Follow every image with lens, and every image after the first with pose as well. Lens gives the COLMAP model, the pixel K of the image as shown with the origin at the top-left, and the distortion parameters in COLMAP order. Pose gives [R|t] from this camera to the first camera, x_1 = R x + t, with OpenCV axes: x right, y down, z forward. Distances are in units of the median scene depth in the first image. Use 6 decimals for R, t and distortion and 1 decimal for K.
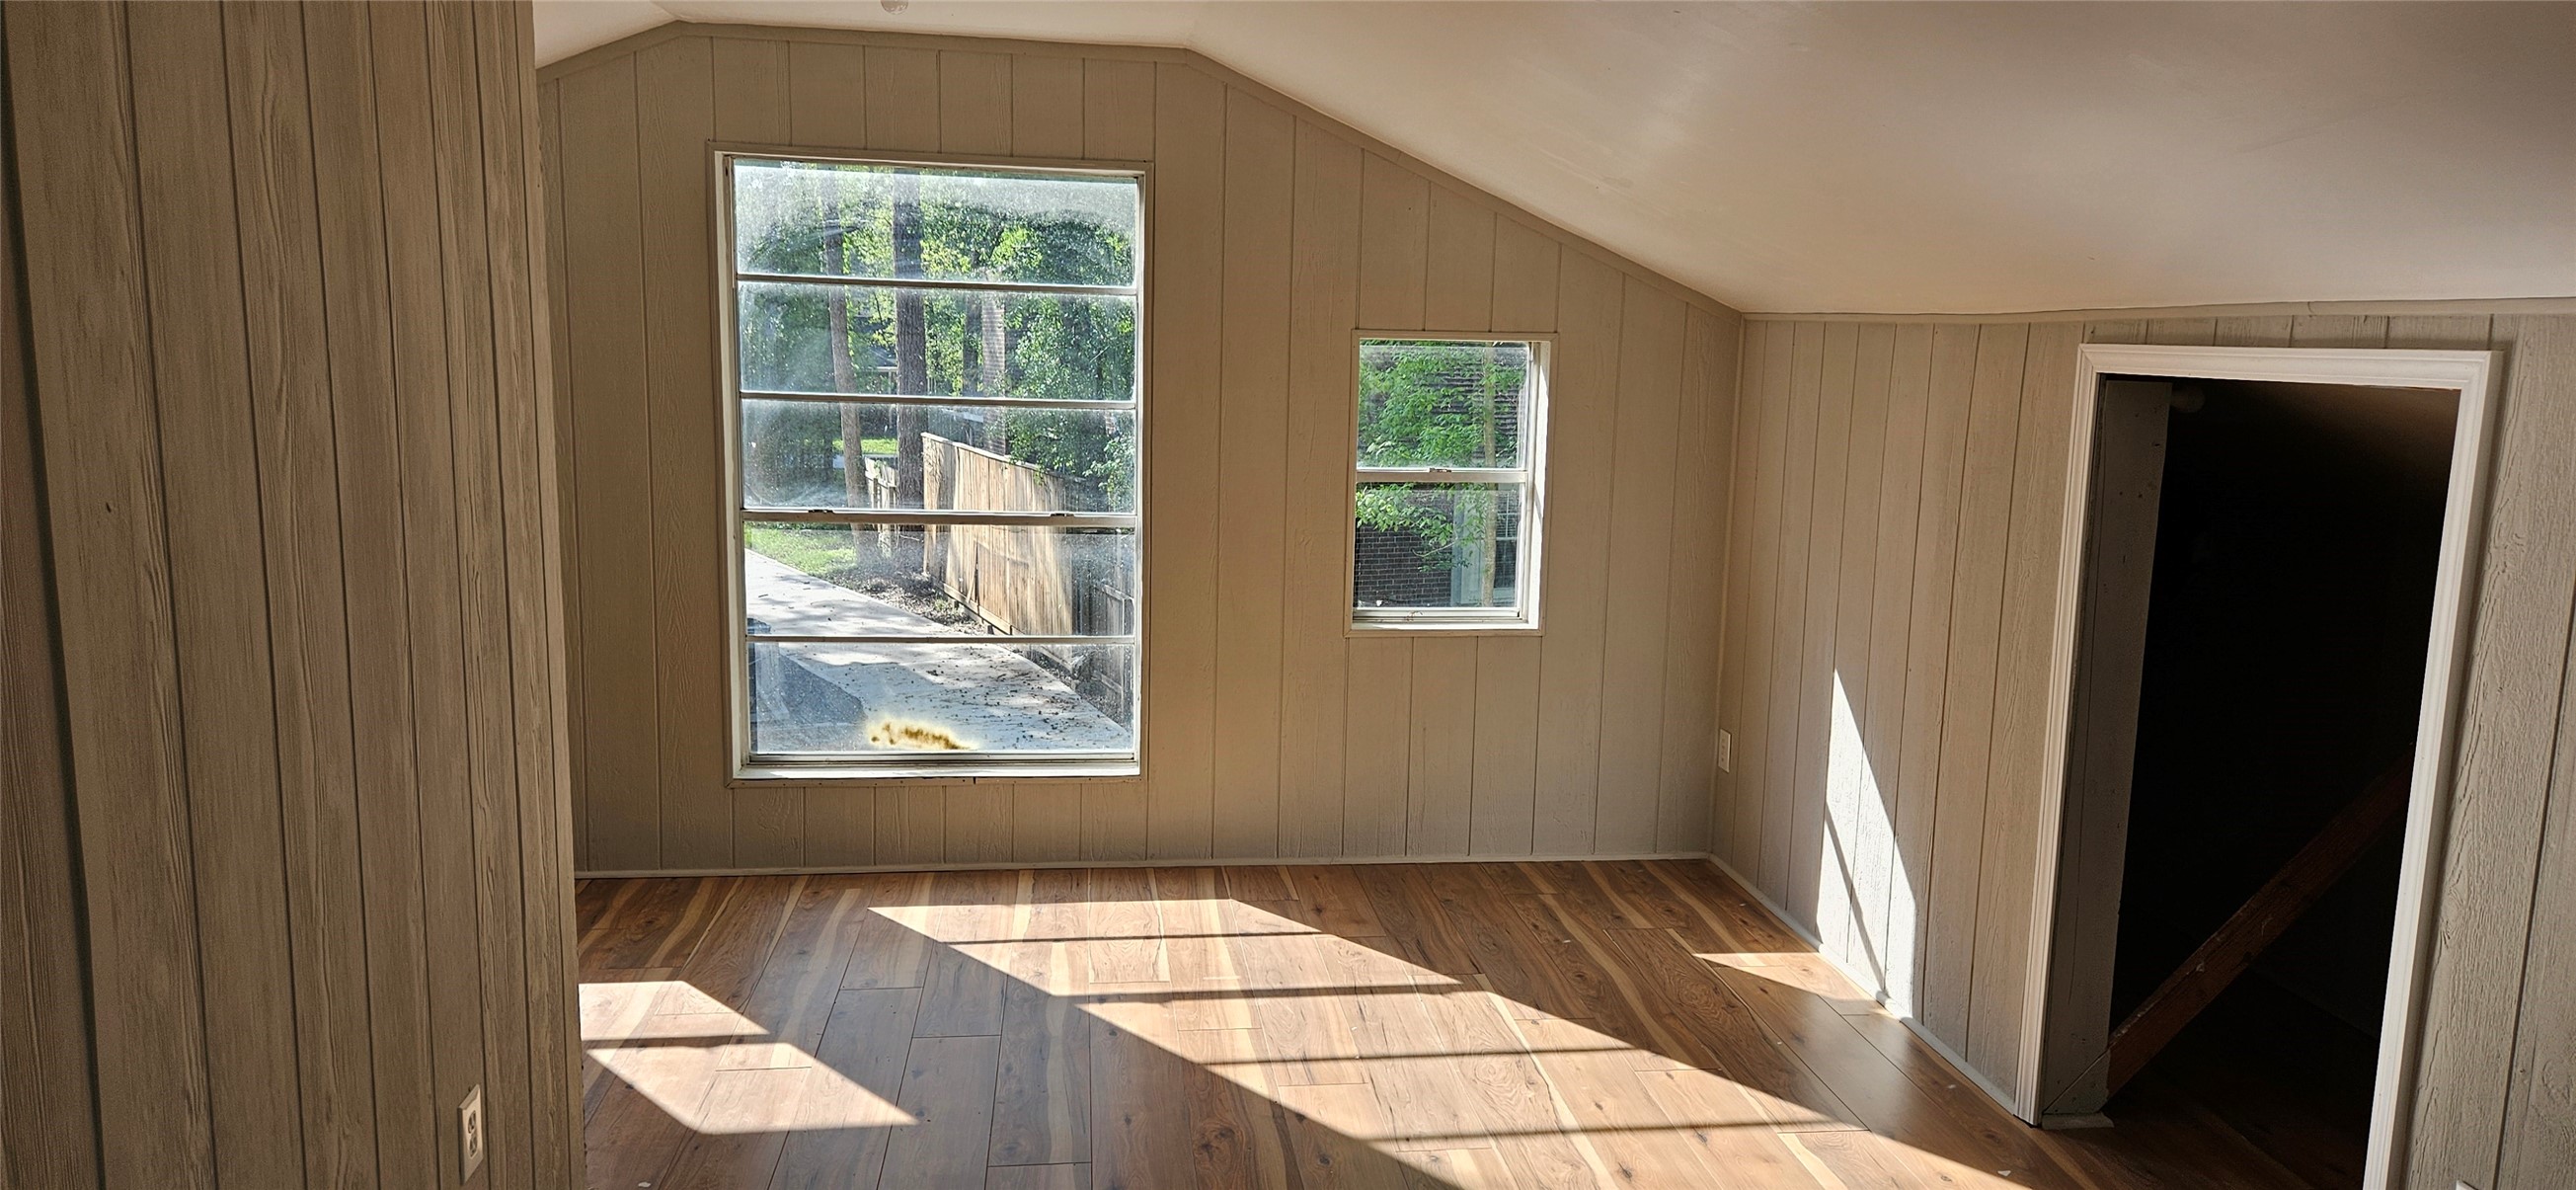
lens RADIAL K [[1734.3, 0, 1273.6], [0, 1734.3, 581.9], [0, 0, 1]] dist [0.023787, 0.000437]
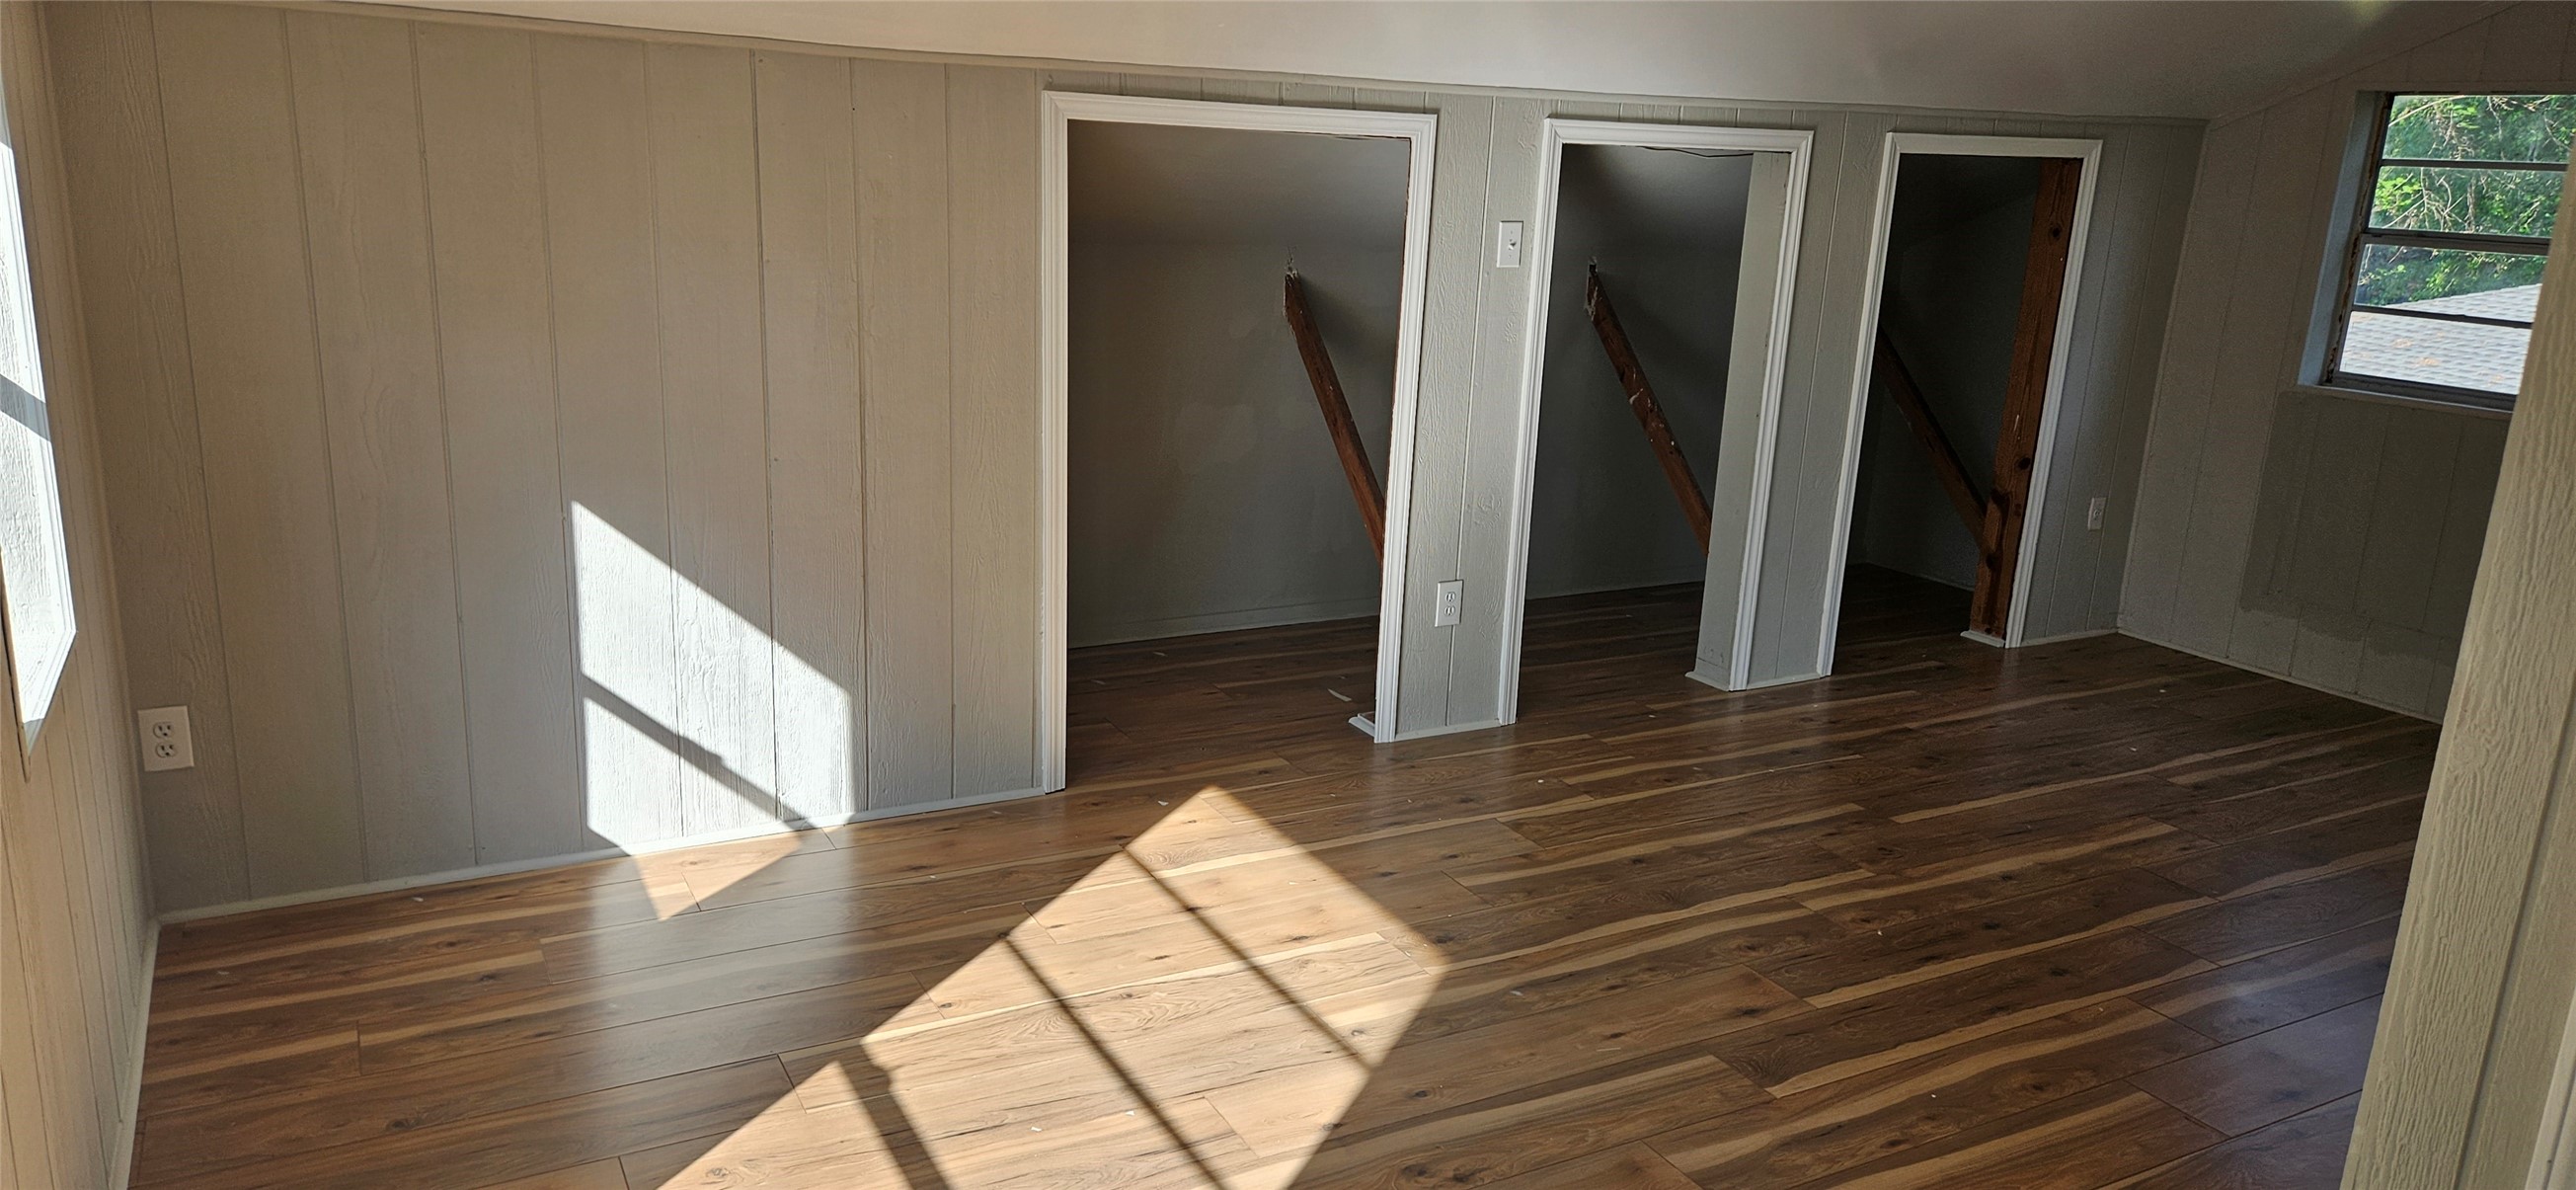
lens RADIAL K [[1734.3, 0, 1273.6], [0, 1734.3, 581.9], [0, 0, 1]] dist [0.023787, 0.000437]
pose [[-0.374328, -0.273419, 0.886070, -0.551352], [0.073283, 0.943830, 0.322201, -0.164740], [-0.924396, 0.185543, -0.333265, 1.137911]]
